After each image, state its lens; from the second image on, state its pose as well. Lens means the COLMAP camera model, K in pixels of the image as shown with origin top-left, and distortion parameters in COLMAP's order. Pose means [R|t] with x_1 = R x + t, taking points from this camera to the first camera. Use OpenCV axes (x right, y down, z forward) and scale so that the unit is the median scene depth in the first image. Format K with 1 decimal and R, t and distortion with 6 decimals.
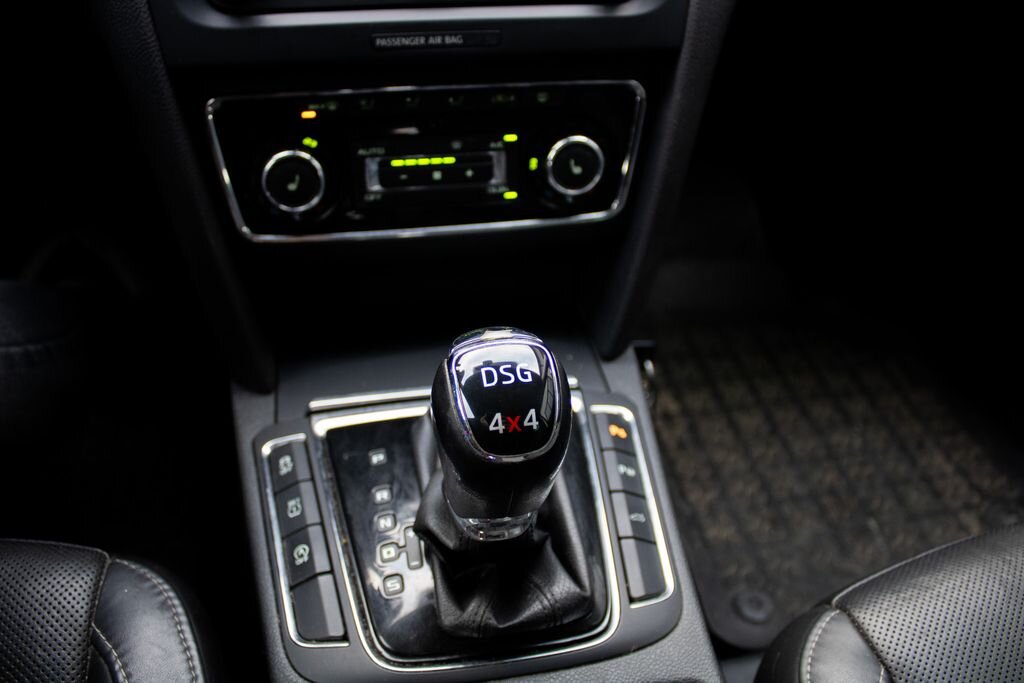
lens RADIAL K [[852.3, 0, 512.0], [0, 852.3, 341.5], [0, 0, 1]] dist [-0.157550, 0.111709]
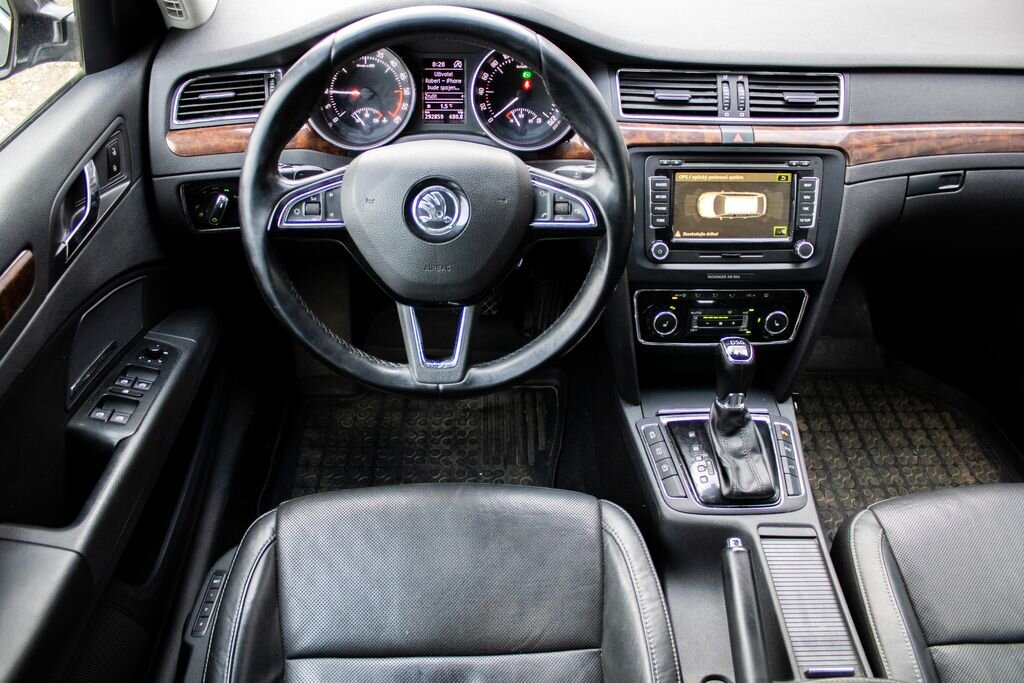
lens RADIAL K [[852.3, 0, 512.0], [0, 852.3, 341.5], [0, 0, 1]] dist [-0.157550, 0.111709]
pose [[0.987026, 0.079717, -0.139375, -0.344867], [-0.080602, 0.996746, -0.000704, -0.093571], [0.138865, 0.011929, 0.990239, -1.538624]]
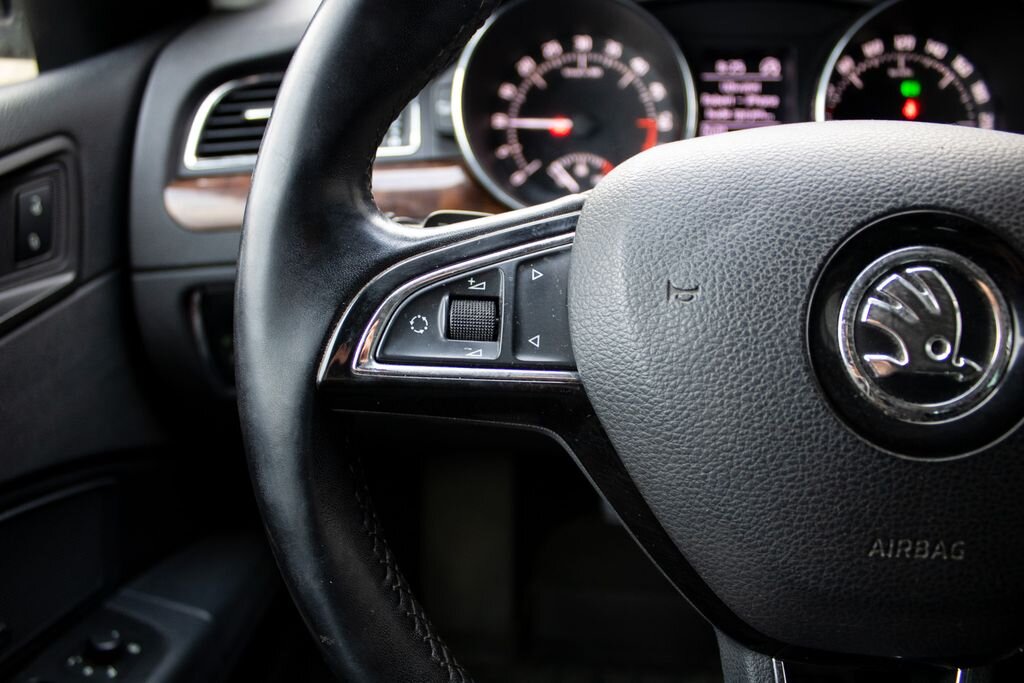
lens RADIAL K [[852.3, 0, 512.0], [0, 852.3, 341.5], [0, 0, 1]] dist [-0.157550, 0.111709]
pose [[0.947144, 0.059007, -0.315336, -0.855695], [-0.122908, 0.974682, -0.186783, -0.237783], [0.296331, 0.215668, 0.930417, -0.285107]]
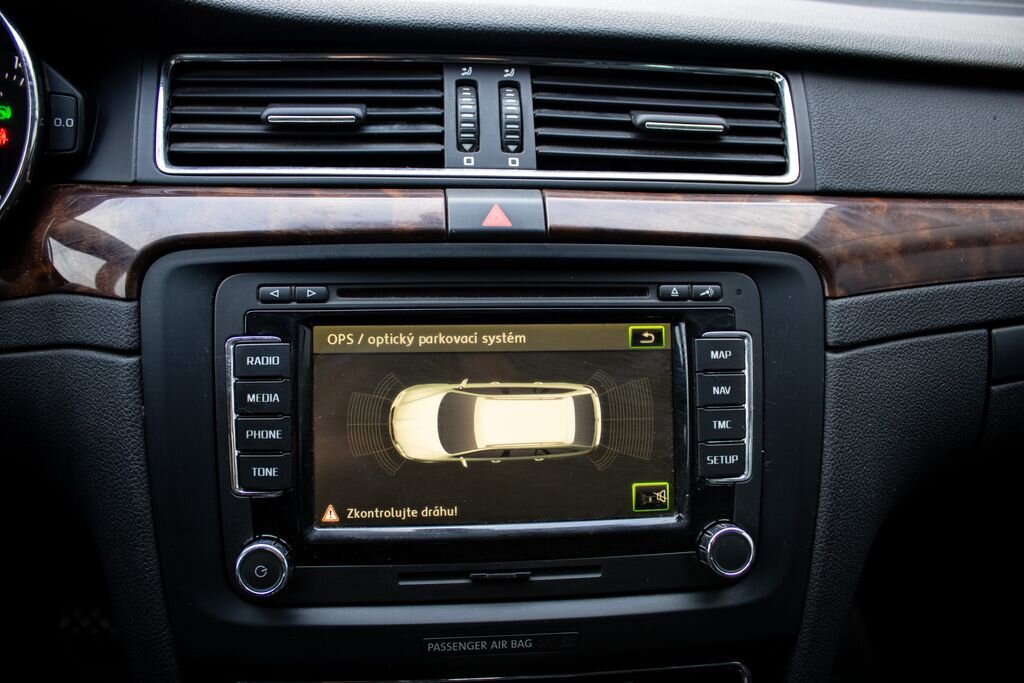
lens RADIAL K [[852.3, 0, 512.0], [0, 852.3, 341.5], [0, 0, 1]] dist [-0.157550, 0.111709]
pose [[0.995322, 0.024900, -0.093346, -0.008566], [-0.053114, 0.948127, -0.313422, -0.351187], [0.080700, 0.316914, 0.945015, 0.113381]]
